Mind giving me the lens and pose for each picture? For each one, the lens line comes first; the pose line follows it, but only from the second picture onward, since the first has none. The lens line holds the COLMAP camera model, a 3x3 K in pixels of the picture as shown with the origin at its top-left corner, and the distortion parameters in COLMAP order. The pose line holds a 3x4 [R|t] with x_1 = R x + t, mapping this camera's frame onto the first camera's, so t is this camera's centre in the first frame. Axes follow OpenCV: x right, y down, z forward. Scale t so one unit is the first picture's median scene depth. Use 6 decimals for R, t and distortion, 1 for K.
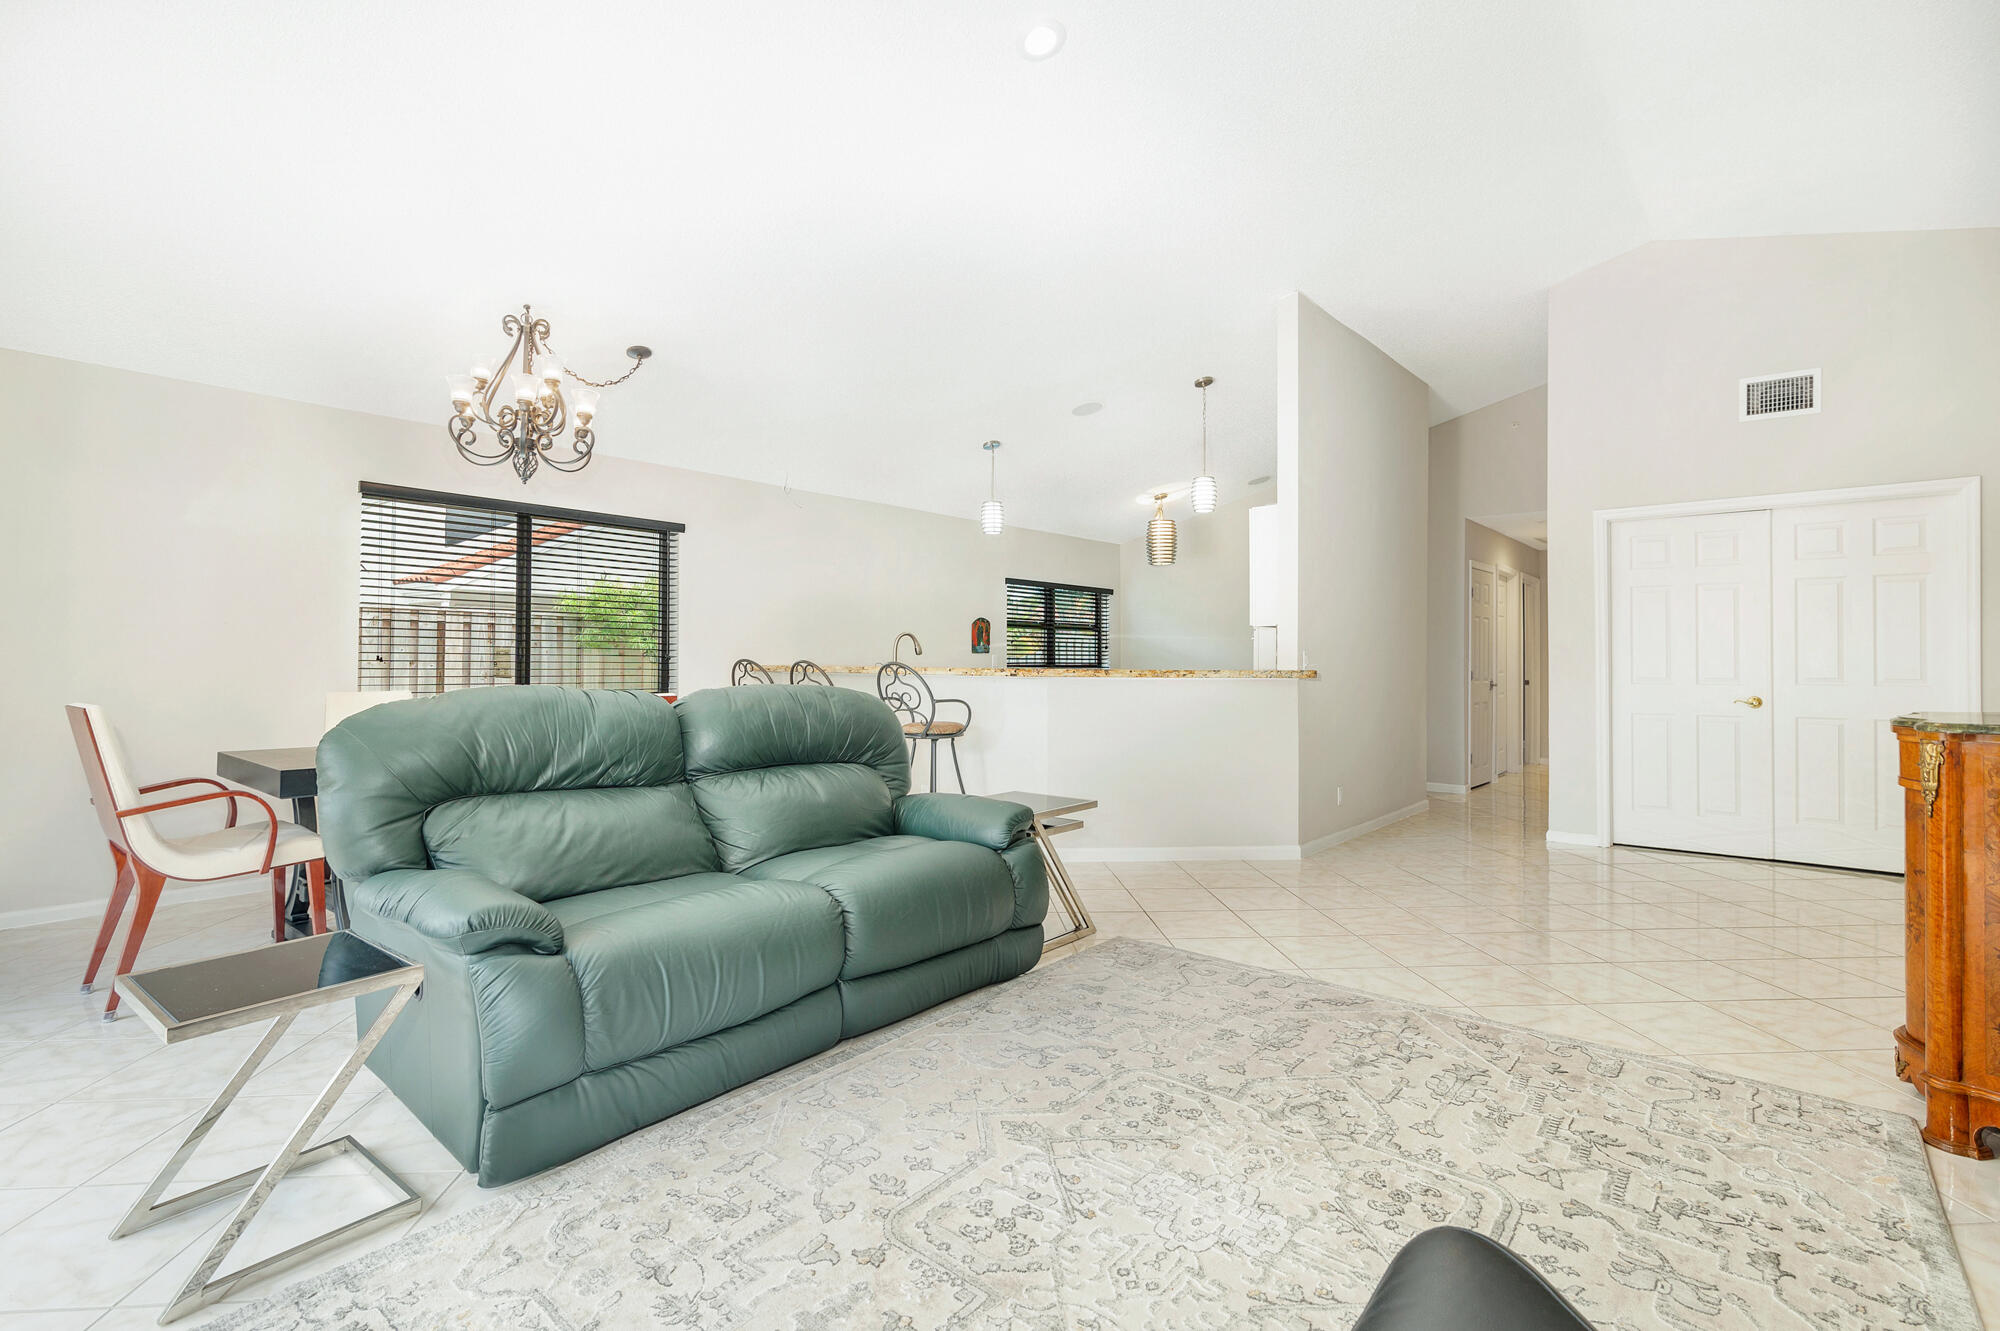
lens RADIAL K [[943.8, 0, 985.8], [0, 943.8, 658.3], [0, 0, 1]] dist [-0.001039, 0.000053]
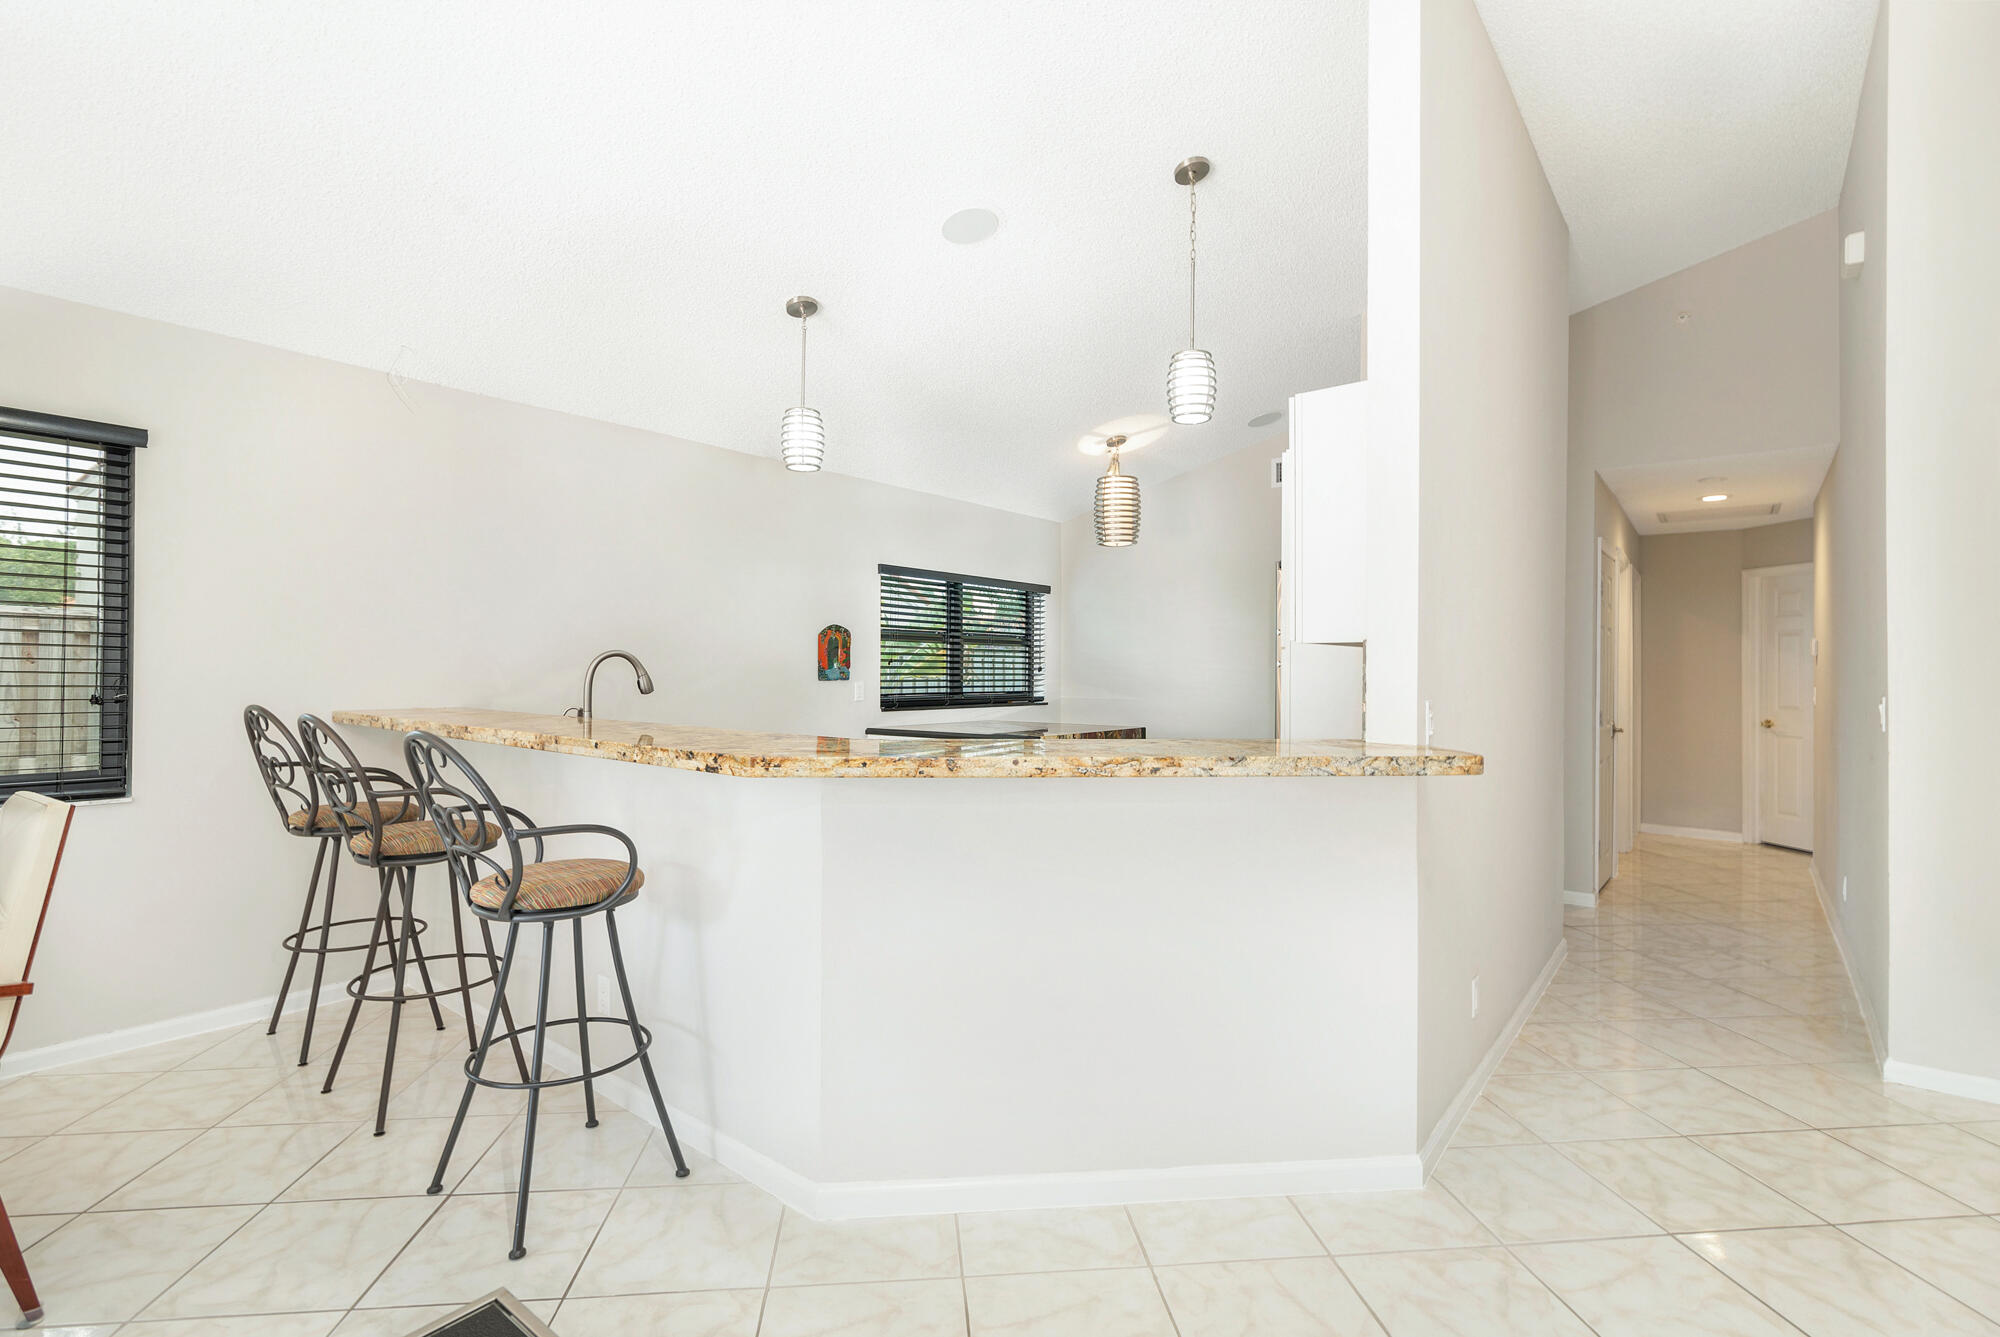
lens RADIAL K [[894.6, 0, 968.7], [0, 894.6, 670.6], [0, 0, 1]] dist [-0.000499, -0.000056]
pose [[0.999960, 0.003368, 0.008331, 0.079317], [-0.003402, 0.999986, 0.004115, -0.014583], [-0.008317, -0.004143, 0.999957, 0.383850]]
